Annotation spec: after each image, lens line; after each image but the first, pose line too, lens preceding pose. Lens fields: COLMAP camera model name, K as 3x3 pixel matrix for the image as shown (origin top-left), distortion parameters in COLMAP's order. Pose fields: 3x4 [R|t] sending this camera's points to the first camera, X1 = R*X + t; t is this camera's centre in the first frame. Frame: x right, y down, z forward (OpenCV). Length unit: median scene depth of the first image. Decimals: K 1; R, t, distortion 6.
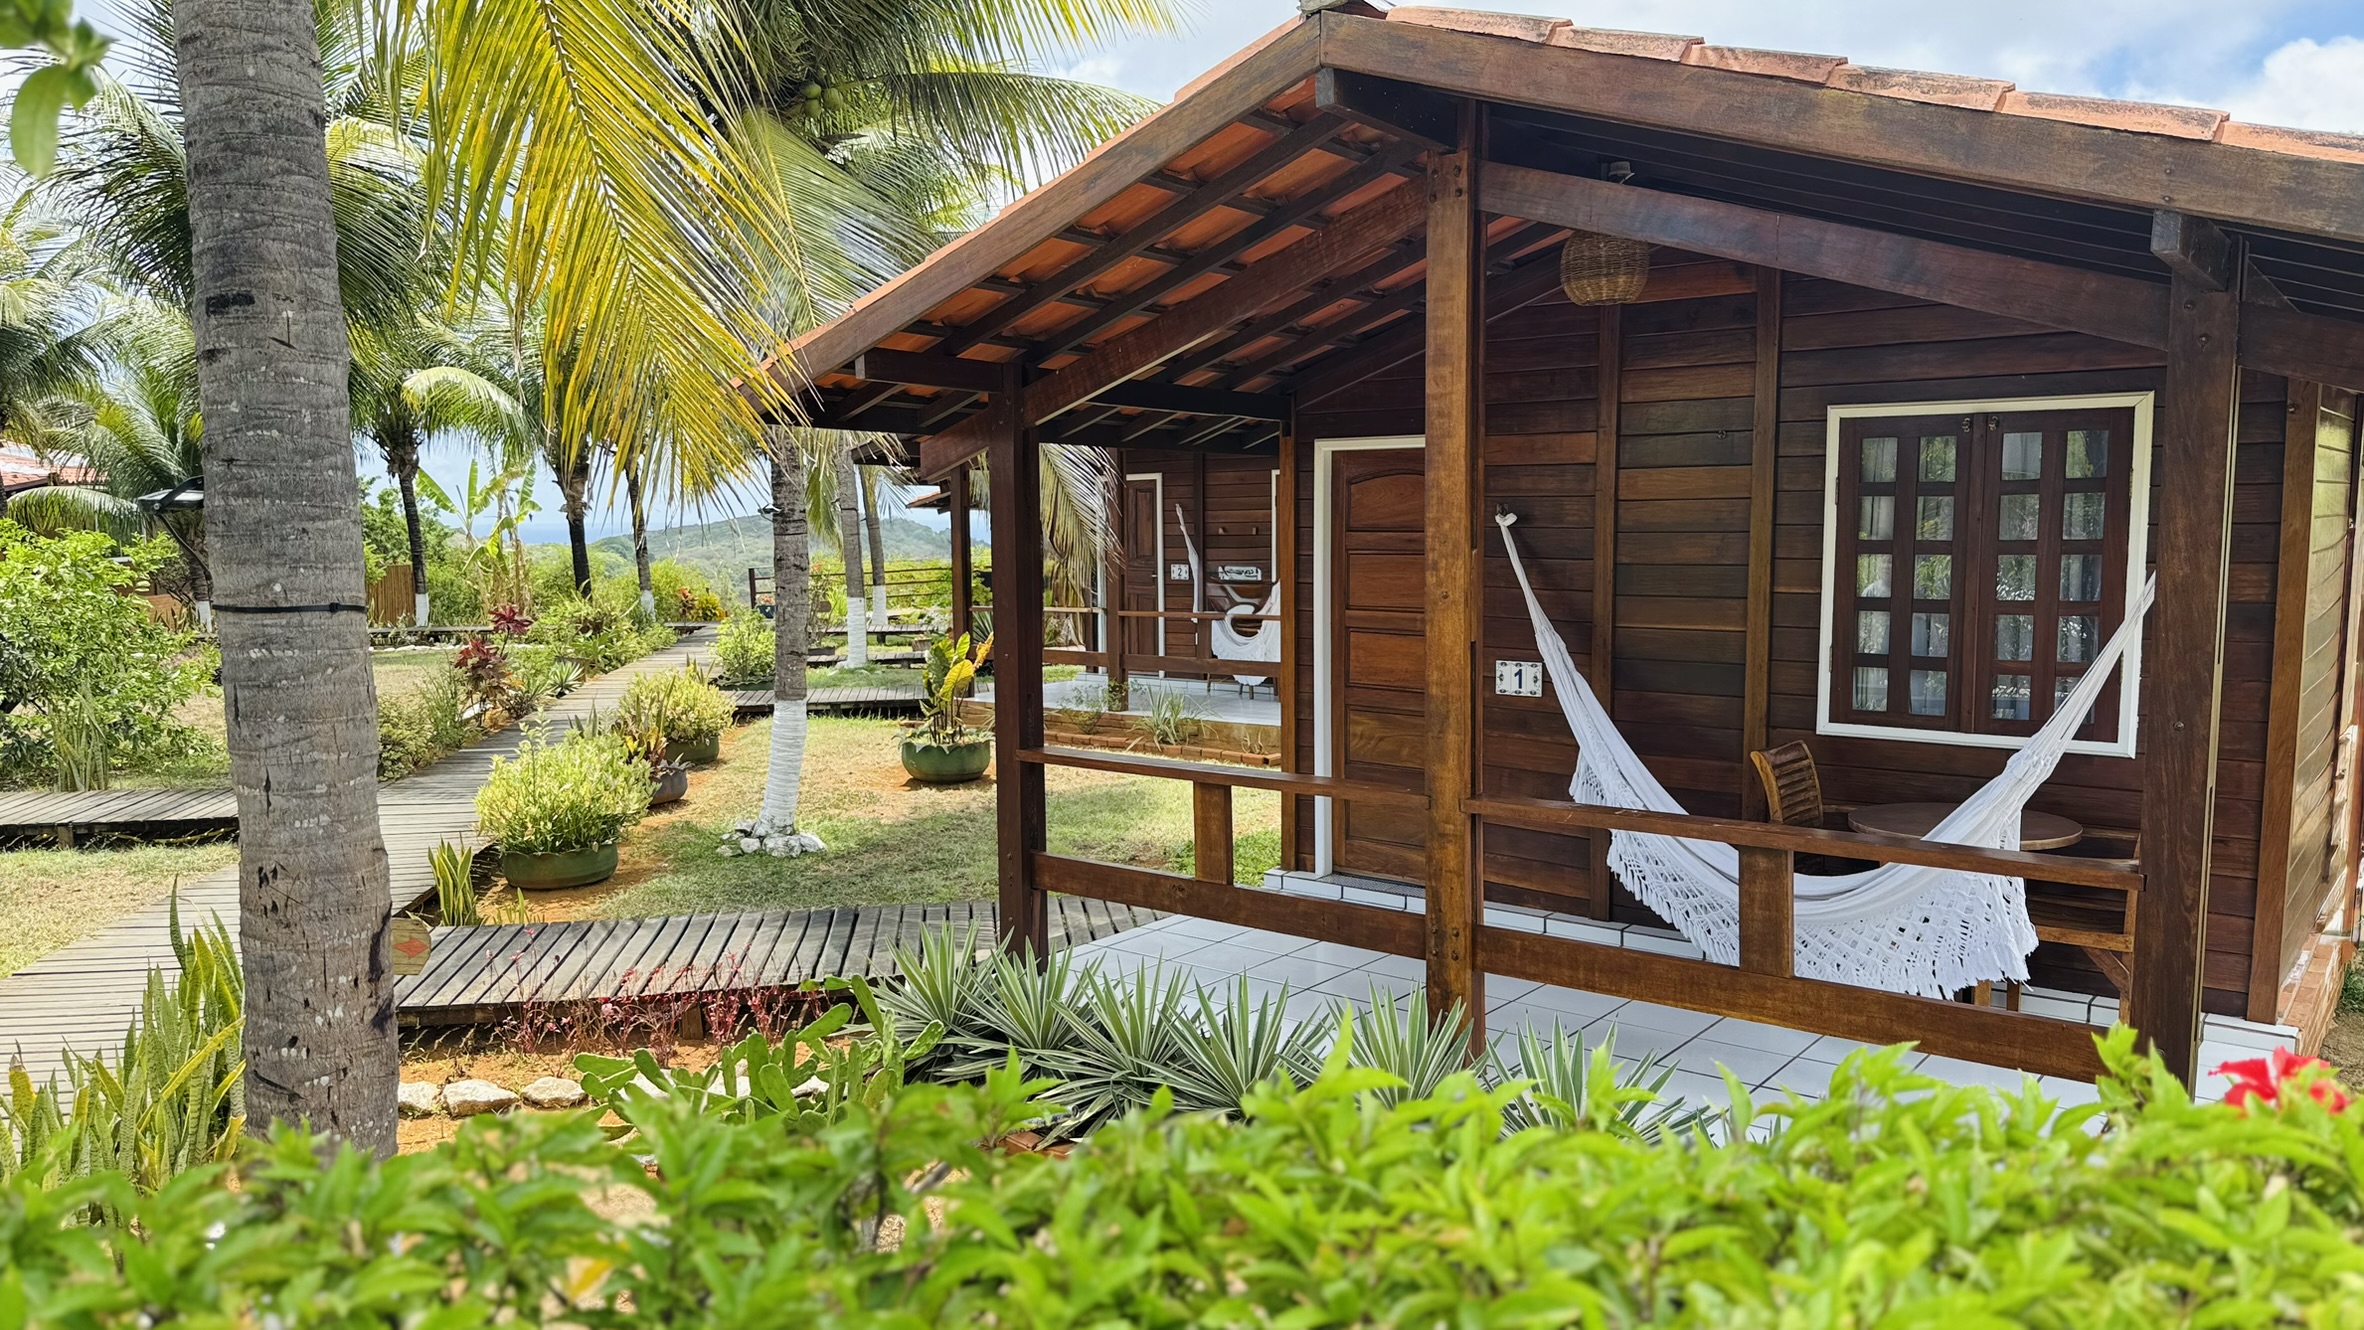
lens RADIAL K [[1704.7, 0, 1181.3], [0, 1704.7, 672.7], [0, 0, 1]] dist [0.085798, -0.123315]
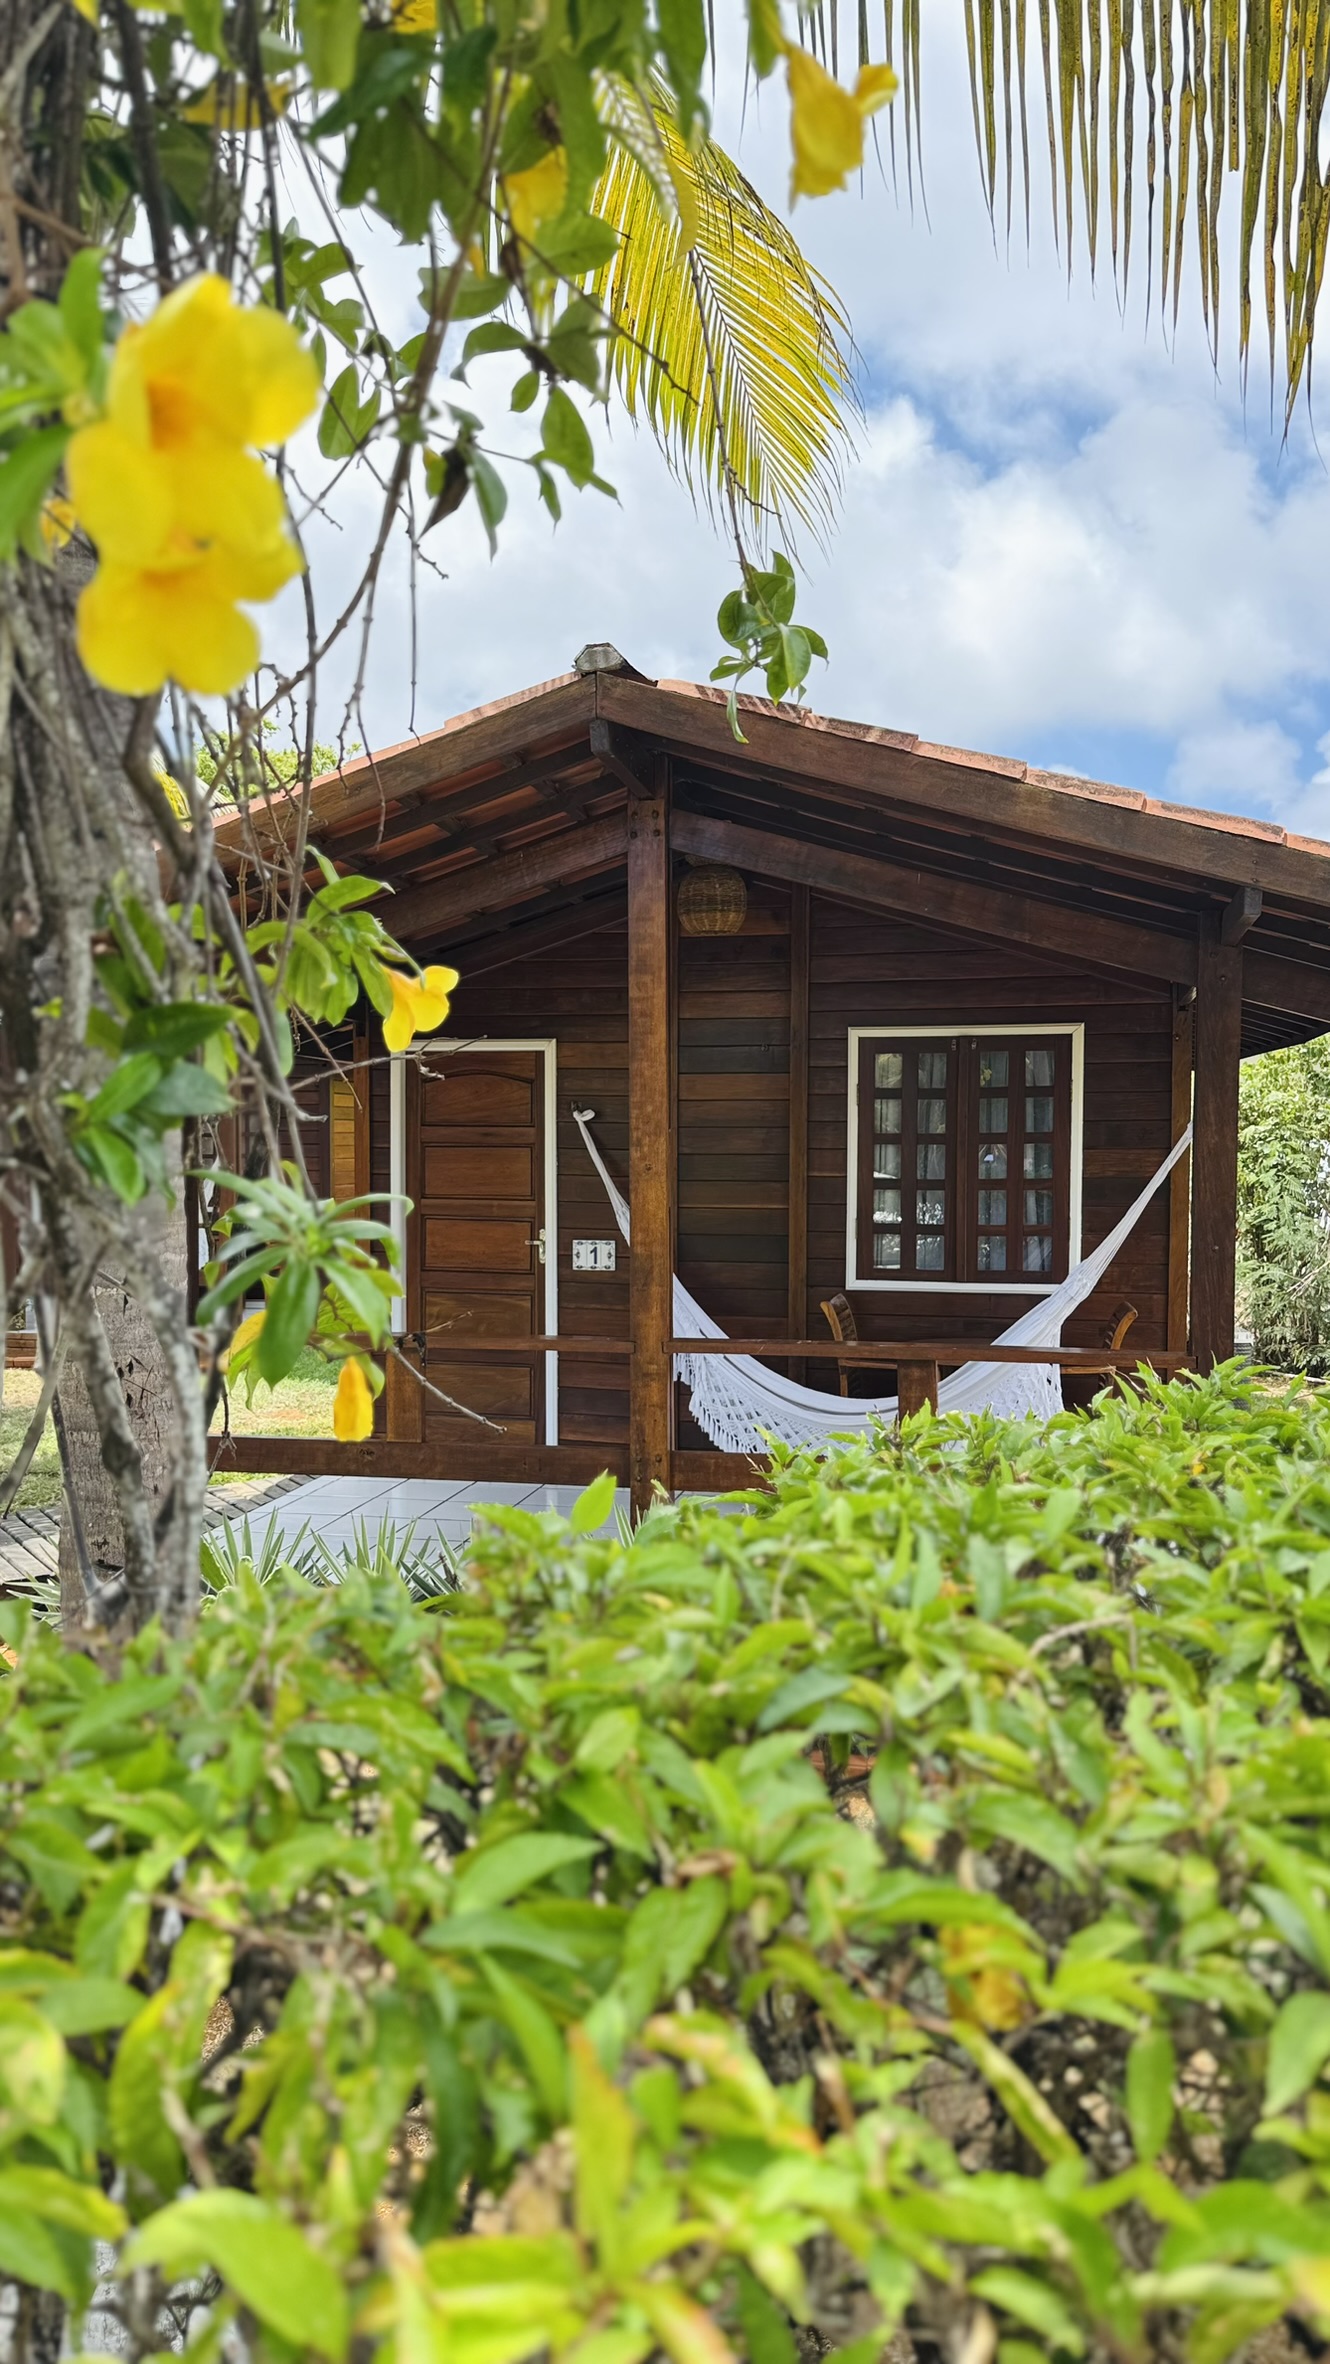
lens RADIAL K [[1704.7, 0, 665.0], [0, 1704.7, 1182.0], [0, 0, 1]] dist [0.085798, -0.123315]
pose [[0.893495, -0.001770, 0.449069, -0.361225], [0.035751, 0.997099, -0.067203, 0.043685], [-0.447647, 0.076100, 0.890966, -0.048937]]
